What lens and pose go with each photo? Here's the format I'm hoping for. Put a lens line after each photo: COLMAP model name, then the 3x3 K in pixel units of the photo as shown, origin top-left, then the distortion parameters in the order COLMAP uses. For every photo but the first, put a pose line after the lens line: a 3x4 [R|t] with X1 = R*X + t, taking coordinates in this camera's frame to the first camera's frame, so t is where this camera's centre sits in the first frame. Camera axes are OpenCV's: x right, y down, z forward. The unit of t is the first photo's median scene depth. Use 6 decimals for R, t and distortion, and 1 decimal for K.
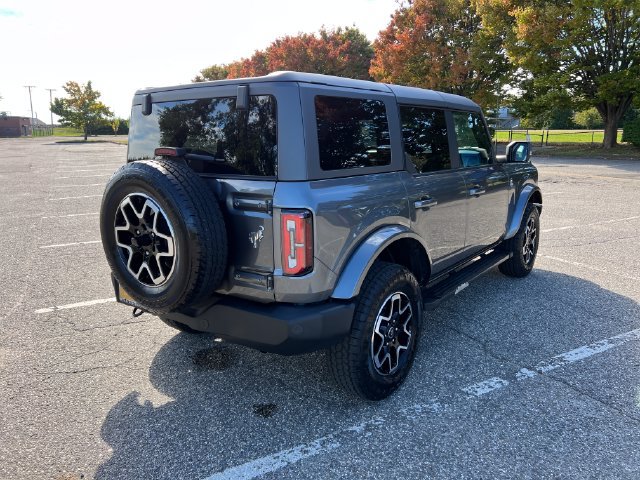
lens RADIAL K [[480.2, 0, 323.4], [0, 480.2, 238.1], [0, 0, 1]] dist [0.054732, -0.055624]
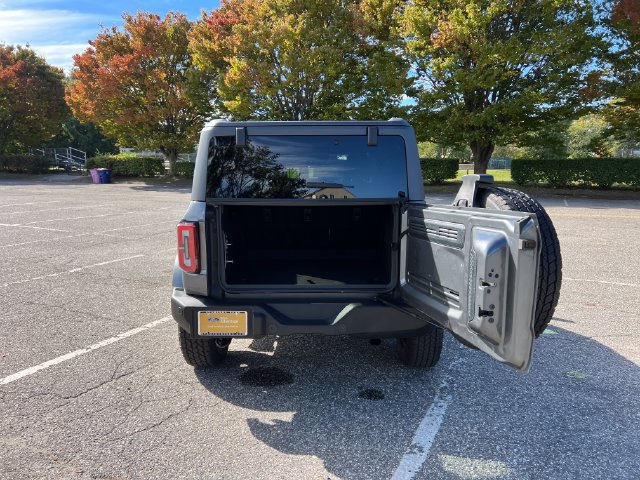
lens RADIAL K [[480.2, 0, 323.4], [0, 480.2, 238.0], [0, 0, 1]] dist [0.054732, -0.055624]
pose [[0.807011, -0.077774, 0.585392, -0.763181], [0.118732, 0.992416, -0.031832, -0.003121], [-0.578477, 0.095194, 0.810125, 0.063302]]
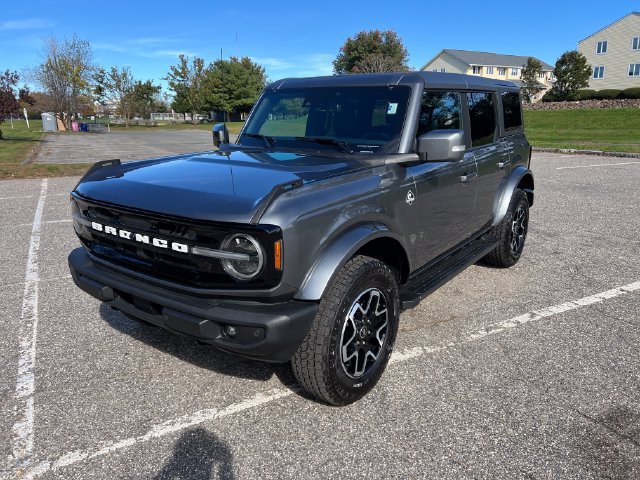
lens RADIAL K [[480.2, 0, 322.9], [0, 480.2, 240.8], [0, 0, 1]] dist [0.054732, -0.055624]
pose [[-0.999783, 0.018416, -0.009693, 0.298737], [0.011890, 0.887715, 0.460239, -0.576061], [0.017080, 0.460024, -0.887742, 2.605843]]
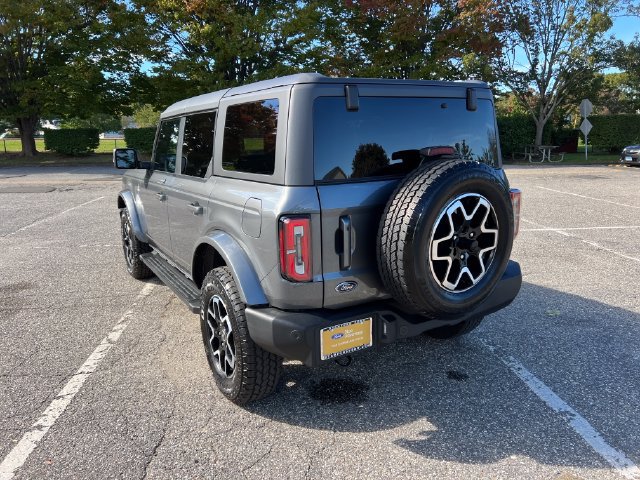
lens RADIAL K [[480.2, 0, 316.5], [0, 480.2, 242.2], [0, 0, 1]] dist [0.054732, -0.055624]
pose [[0.380420, -0.200879, 0.902734, -1.043804], [0.210208, 0.969357, 0.127121, -0.140476], [-0.900607, 0.141403, 0.410989, 0.679067]]
